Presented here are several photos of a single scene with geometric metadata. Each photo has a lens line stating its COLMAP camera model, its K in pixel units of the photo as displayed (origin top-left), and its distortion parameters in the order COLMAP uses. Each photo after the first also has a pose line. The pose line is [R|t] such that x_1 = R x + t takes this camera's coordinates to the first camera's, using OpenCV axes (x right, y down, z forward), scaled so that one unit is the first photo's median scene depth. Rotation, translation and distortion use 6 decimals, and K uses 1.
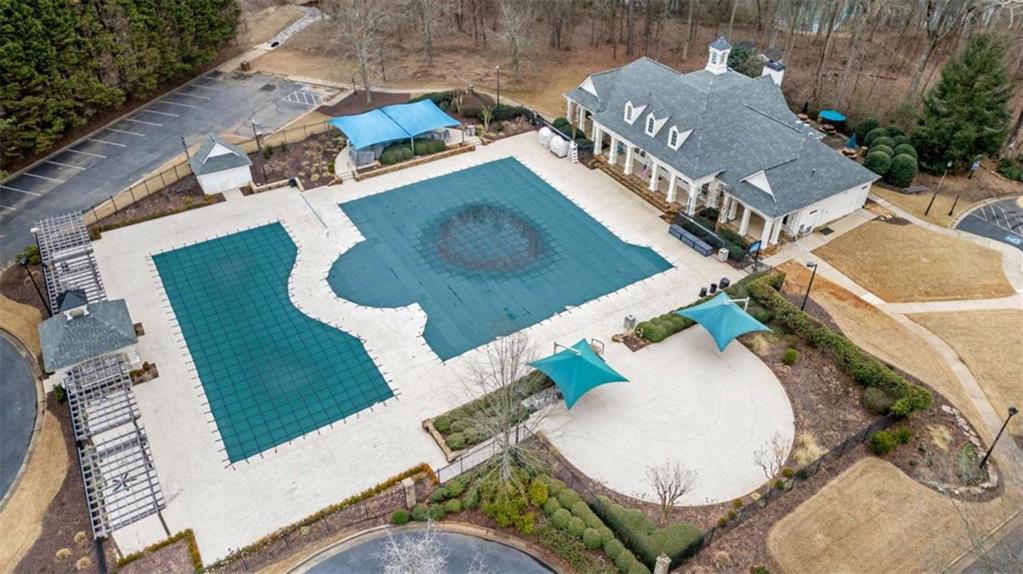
lens RADIAL K [[670.2, 0, 511.5], [0, 670.2, 287.0], [0, 0, 1]] dist [0.005597, 0.001159]
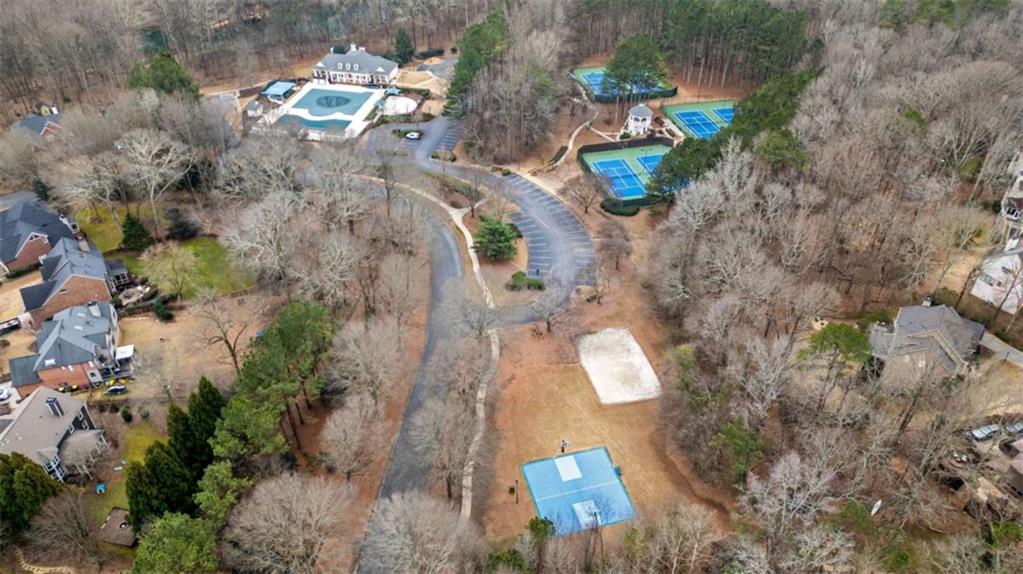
lens RADIAL K [[670.2, 0, 511.5], [0, 670.2, 287.0], [0, 0, 1]] dist [0.005597, 0.001159]
pose [[0.661104, -0.451452, 0.599277, -2.103041], [0.457530, 0.875602, 0.154882, 0.723593], [-0.594650, 0.171794, 0.785416, -2.455004]]
